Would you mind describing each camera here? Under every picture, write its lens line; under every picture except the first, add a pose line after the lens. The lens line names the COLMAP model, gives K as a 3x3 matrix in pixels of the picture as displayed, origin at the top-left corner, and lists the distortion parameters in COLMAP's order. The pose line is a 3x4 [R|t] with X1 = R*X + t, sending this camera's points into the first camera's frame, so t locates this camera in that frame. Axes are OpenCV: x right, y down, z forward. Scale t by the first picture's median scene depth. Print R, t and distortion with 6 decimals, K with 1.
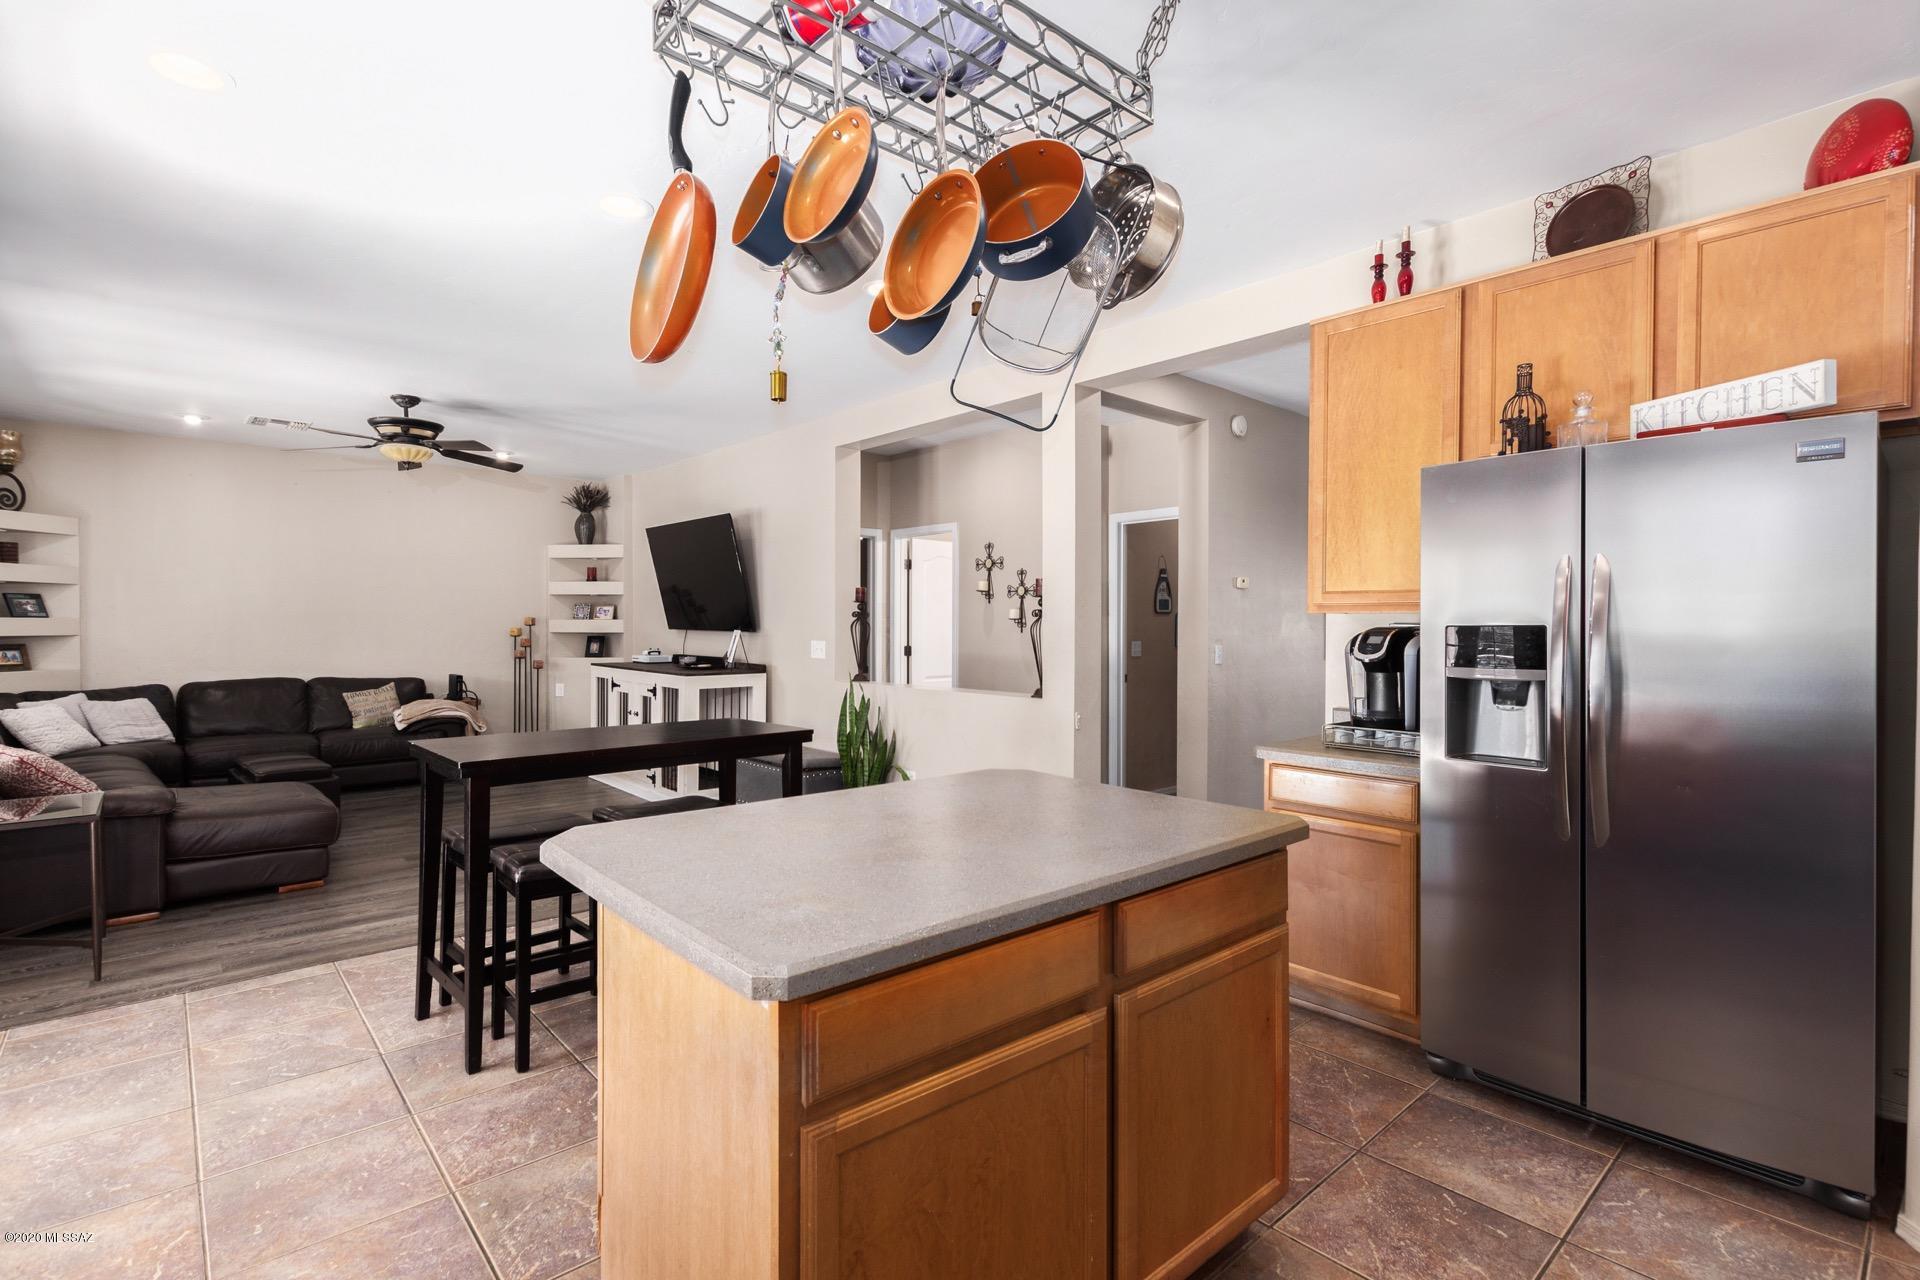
lens RADIAL K [[894.6, 0, 948.7], [0, 894.6, 632.2], [0, 0, 1]] dist [0.002653, -0.000310]
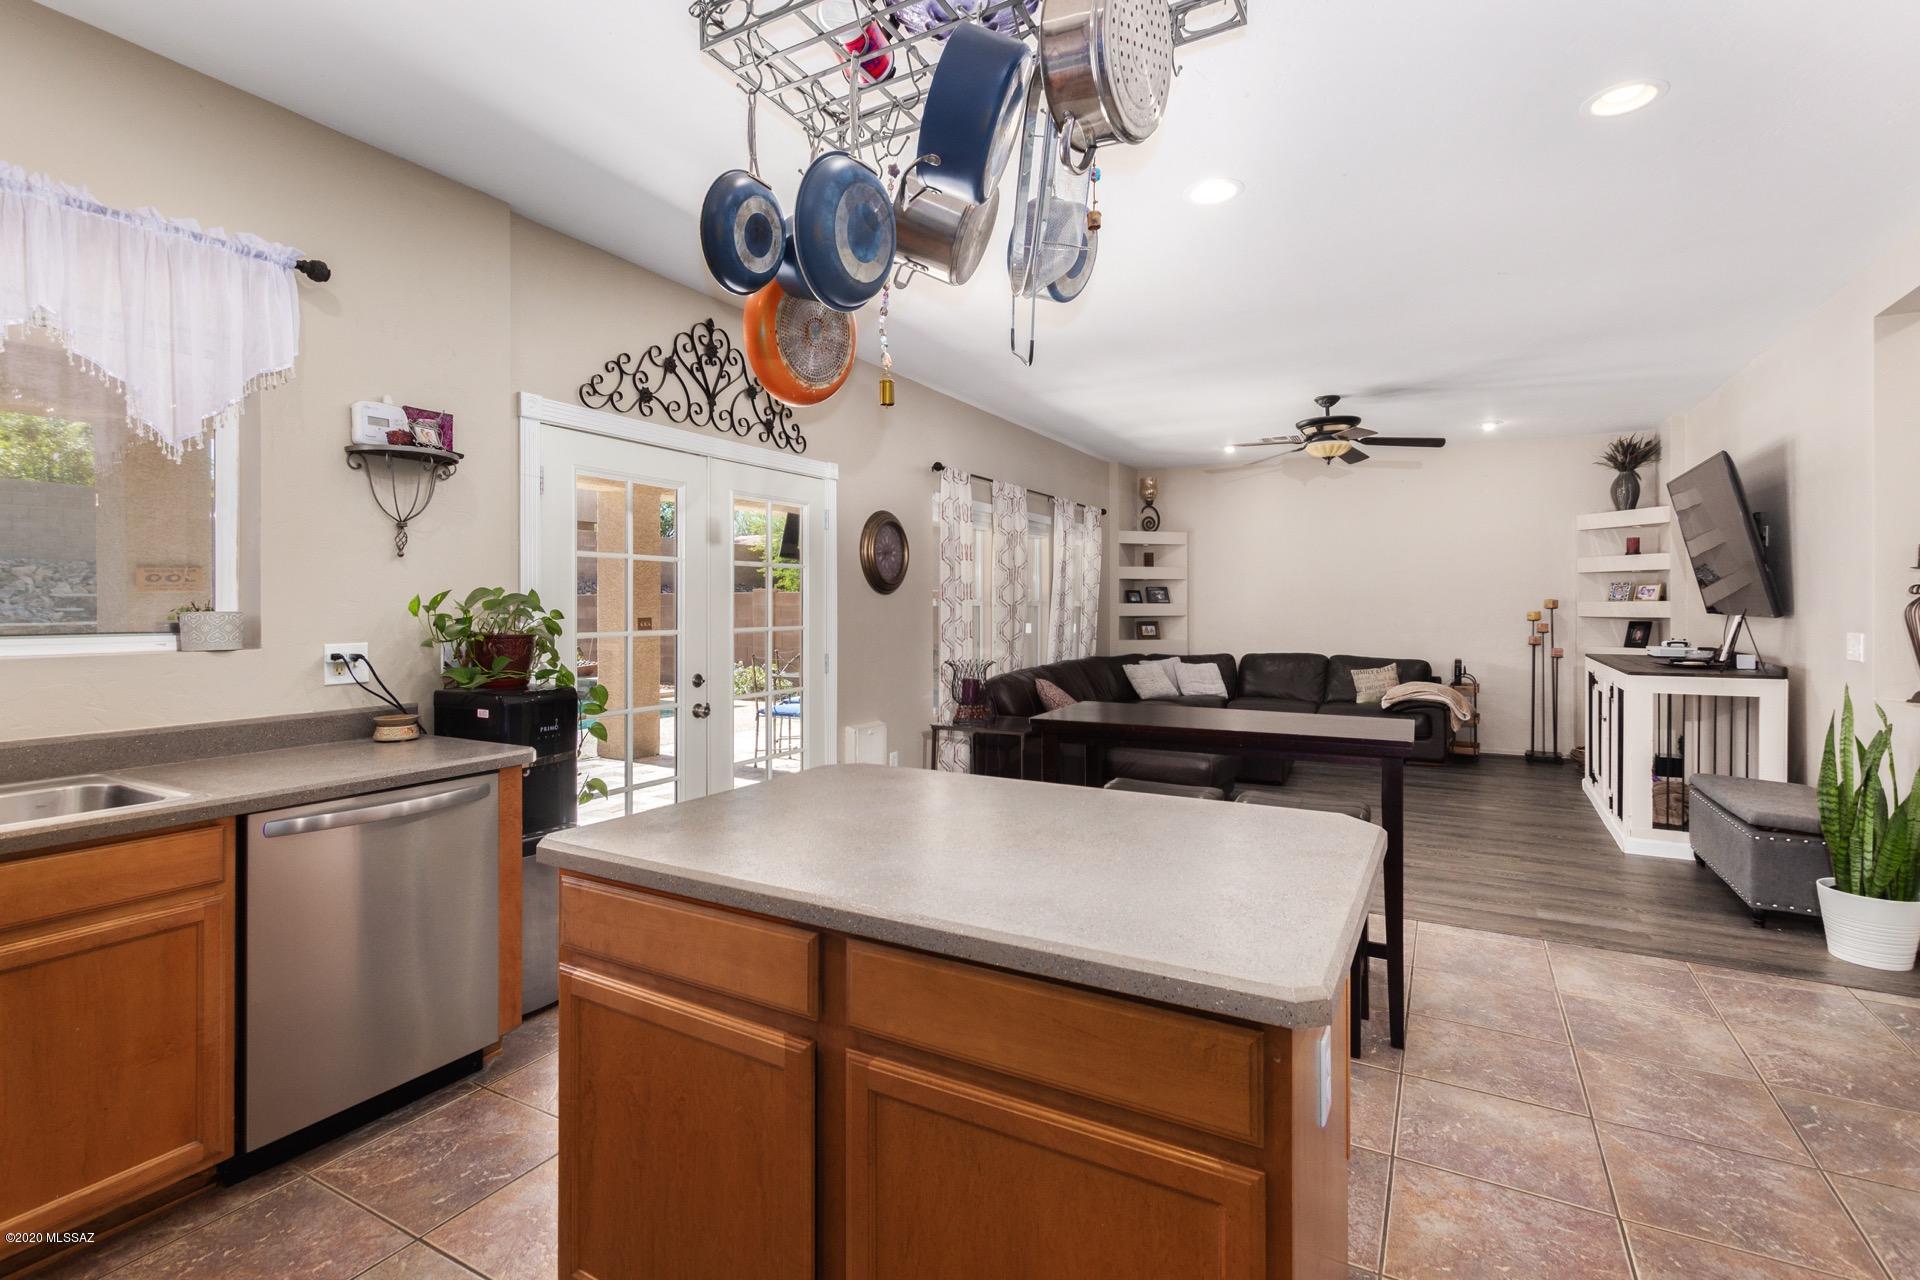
lens RADIAL K [[900.0, 0, 944.6], [0, 900.0, 601.0], [0, 0, 1]] dist [0.003547, 0.001079]
pose [[0.326641, -0.008562, -0.945110, 0.227016], [-0.007104, 0.999908, -0.011513, -0.000762], [0.945122, 0.010474, 0.326550, 0.179622]]
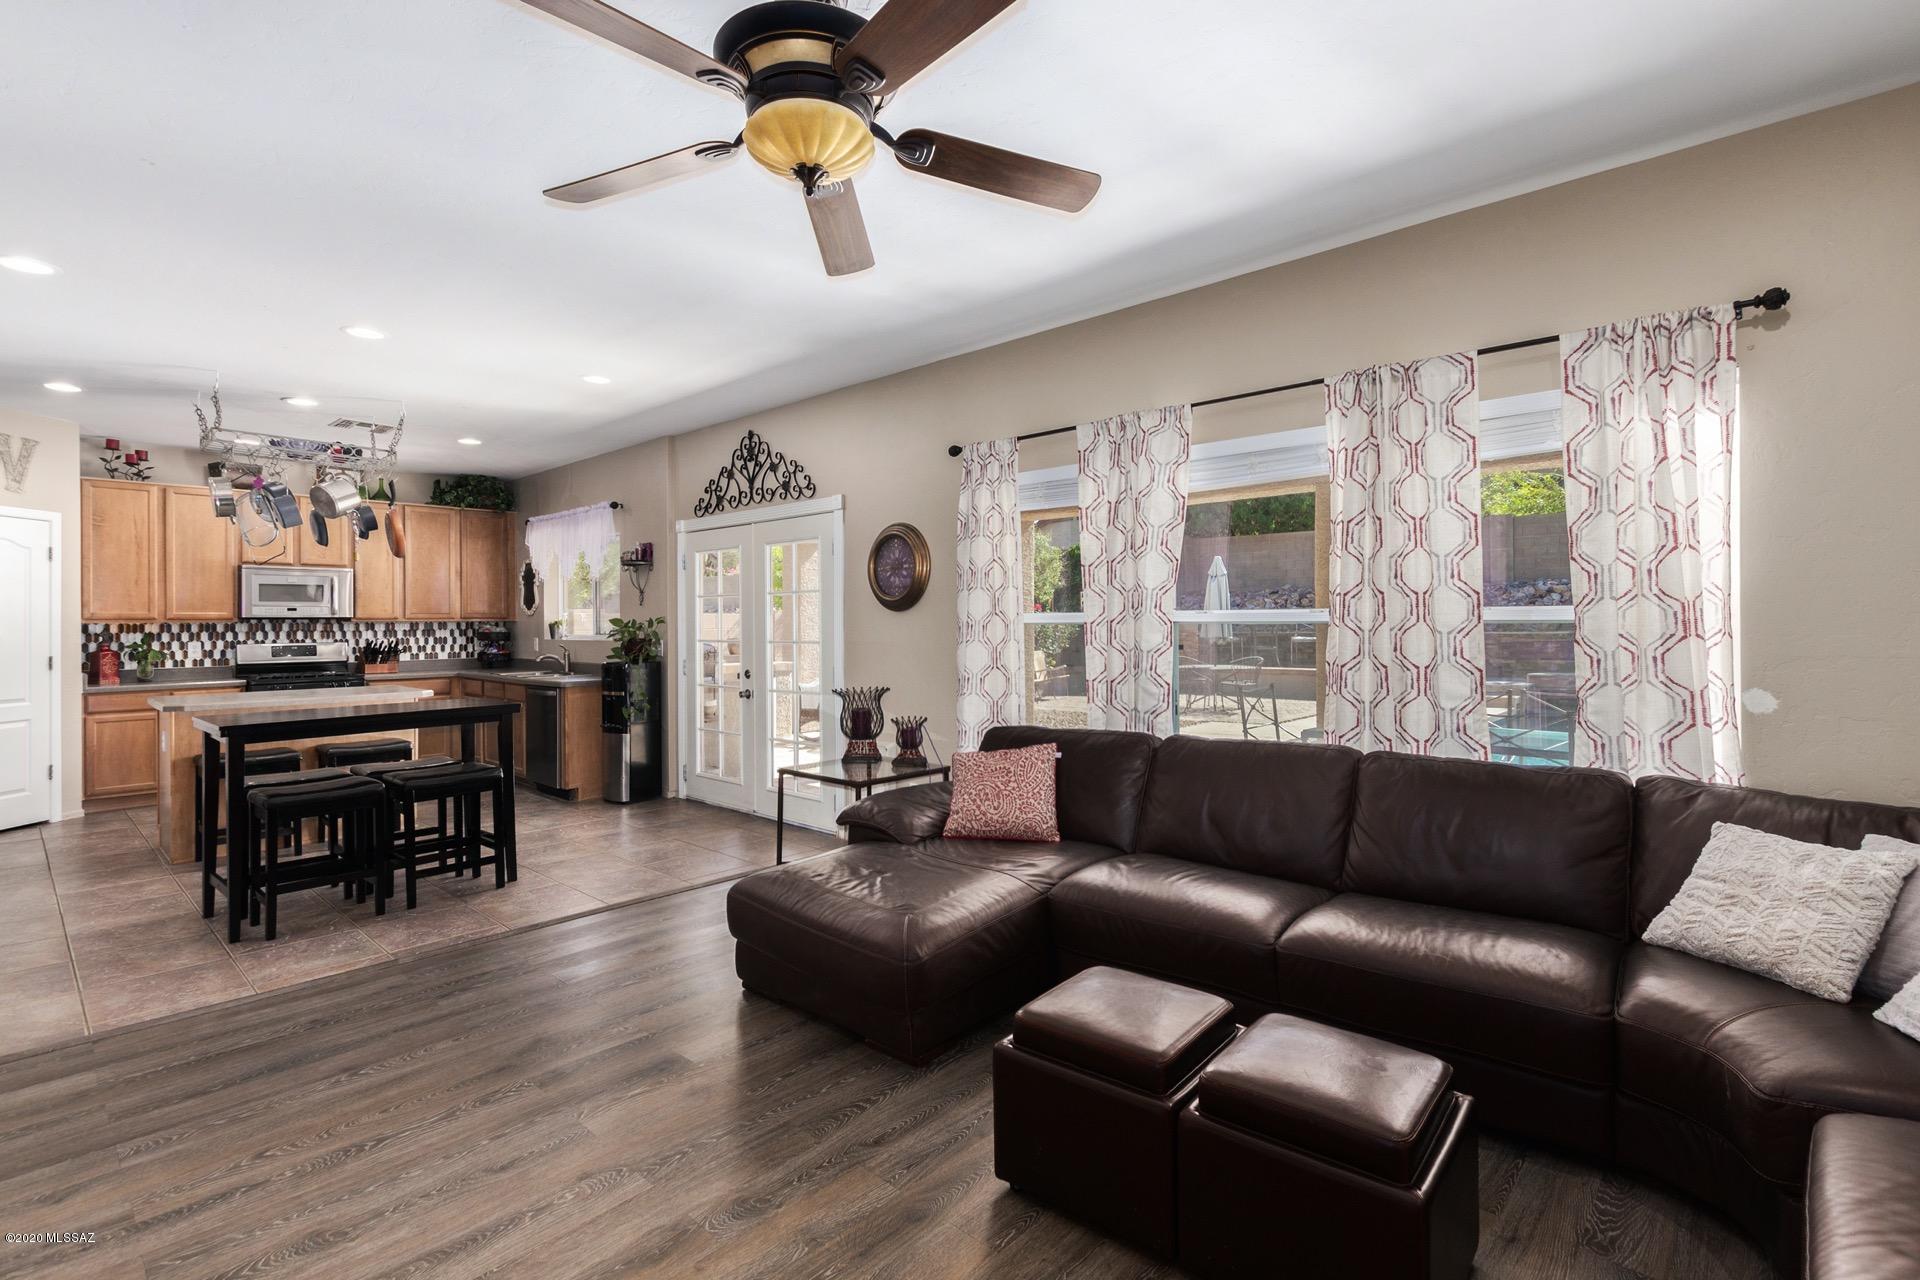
lens RADIAL K [[892.3, 0, 958.5], [0, 892.3, 617.4], [0, 0, 1]] dist [0.016391, -0.007318]
pose [[-0.995368, 0.004334, -0.096039, -0.533919], [0.003938, 0.999983, 0.004317, -0.013619], [0.096056, 0.003919, -0.995368, 1.154662]]
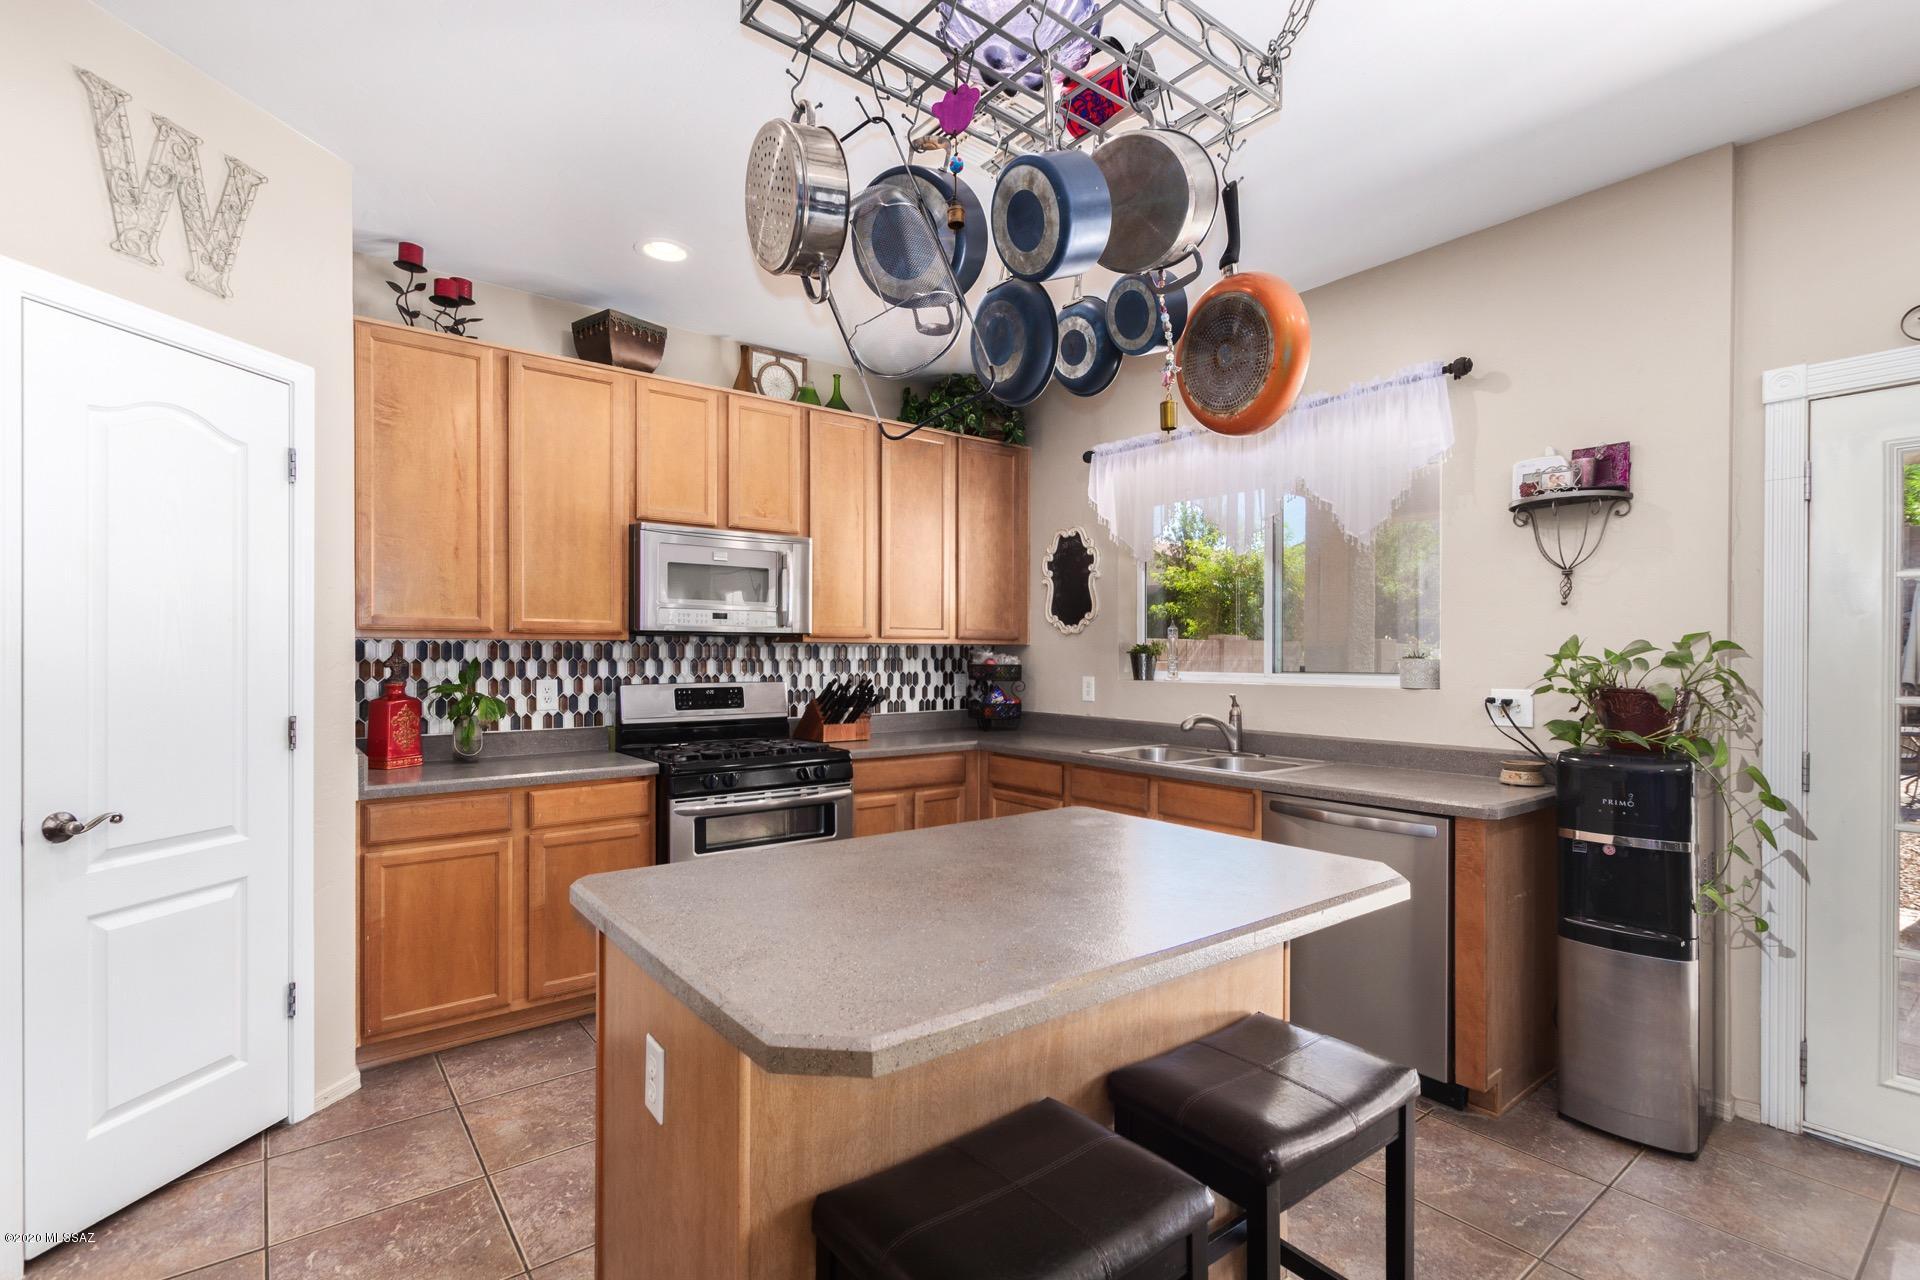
lens RADIAL K [[882.2, 0, 962.0], [0, 882.2, 658.1], [0, 0, 1]] dist [0.002131, -0.000384]
pose [[-0.998306, -0.005319, 0.057938, -0.004157], [-0.004509, 0.999890, 0.014107, -0.004500], [-0.058006, 0.013822, -0.998221, 0.507285]]
